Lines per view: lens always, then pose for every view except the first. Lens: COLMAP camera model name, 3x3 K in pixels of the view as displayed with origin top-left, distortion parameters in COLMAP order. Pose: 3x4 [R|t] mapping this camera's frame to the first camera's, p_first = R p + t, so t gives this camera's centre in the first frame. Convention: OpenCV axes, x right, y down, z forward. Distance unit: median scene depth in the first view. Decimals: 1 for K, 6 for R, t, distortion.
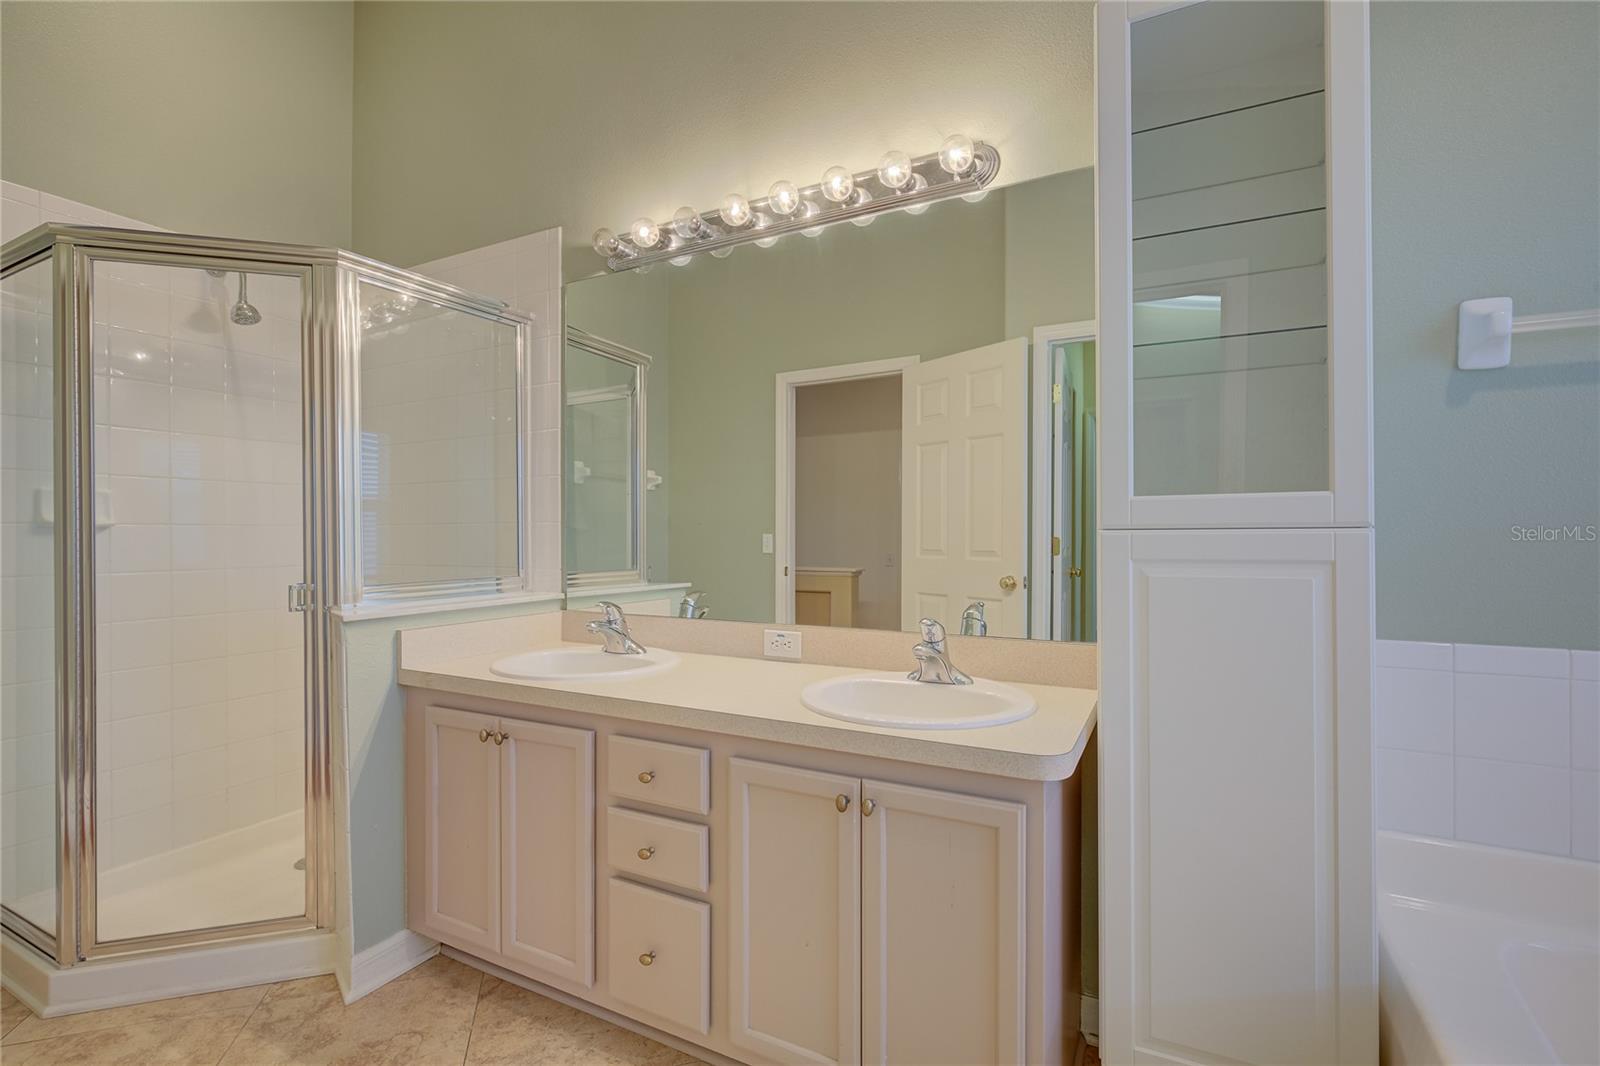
lens RADIAL K [[720.0, 0, 801.0], [0, 720.0, 542.0], [0, 0, 1]] dist [-0.000452, 0.000120]
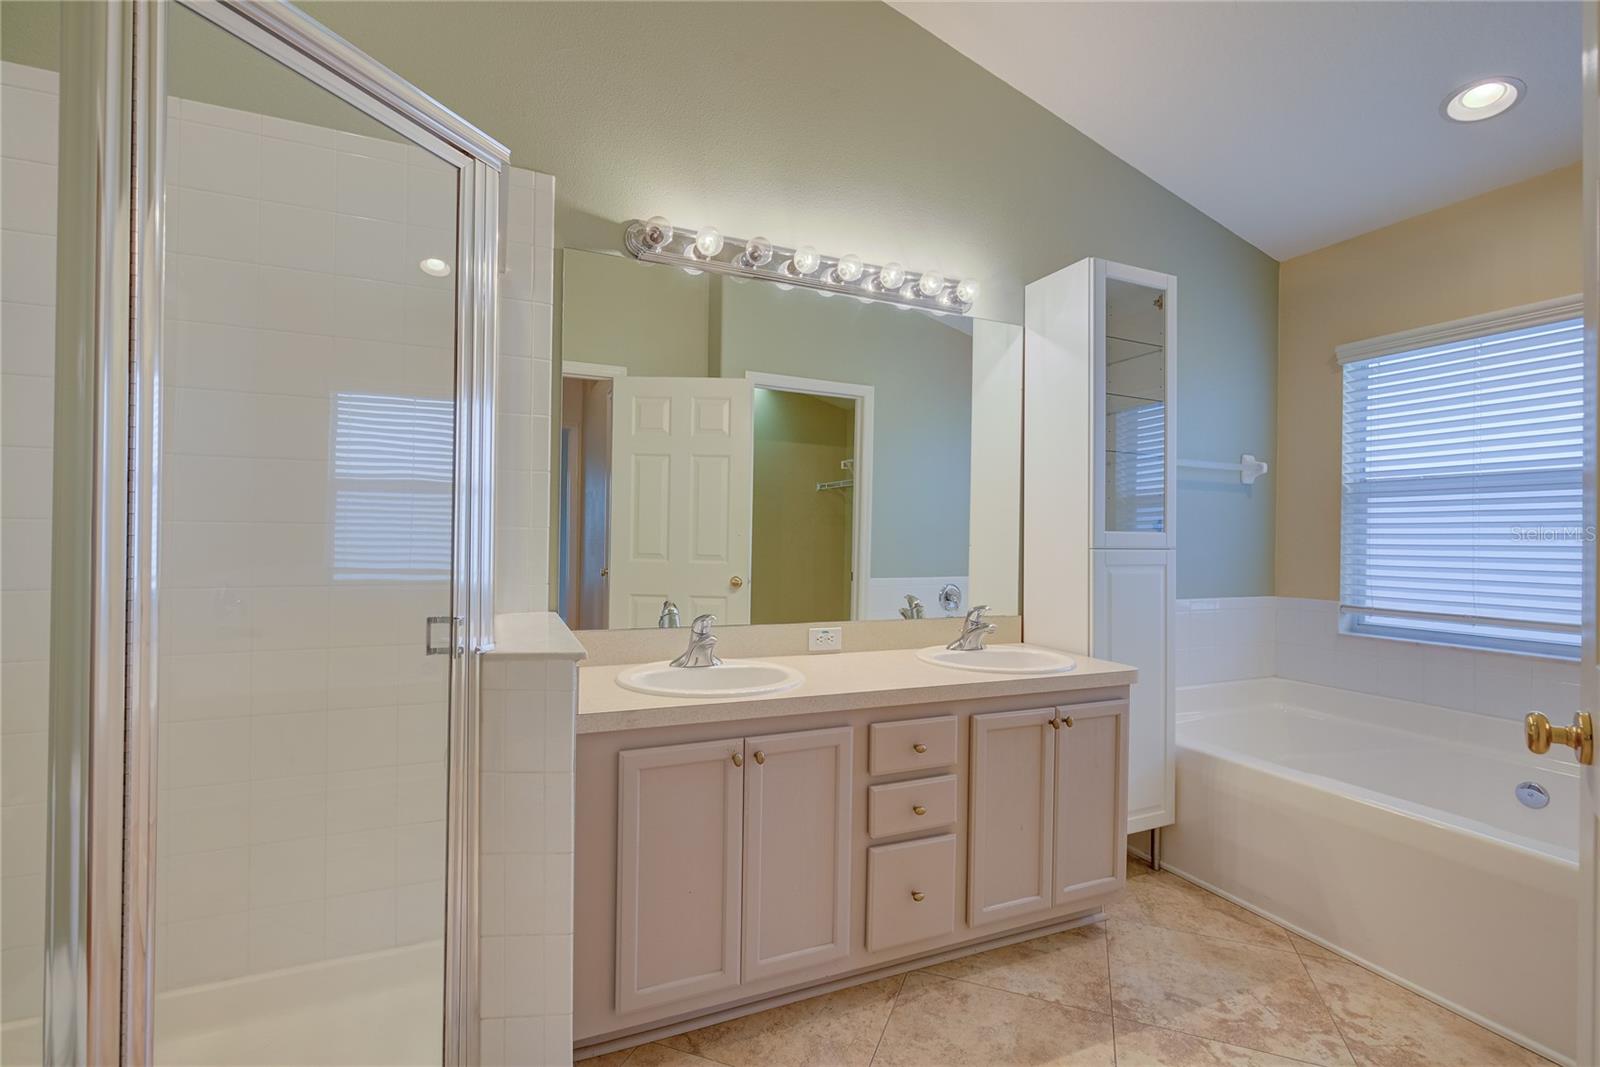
lens RADIAL K [[720.0, 0, 801.0], [0, 720.0, 542.5], [0, 0, 1]] dist [-0.000452, 0.000120]
pose [[0.621636, 0.007668, 0.783269, -1.092032], [-0.011998, 0.999928, -0.000267, -0.017617], [-0.783215, -0.009231, 0.621683, 0.335254]]
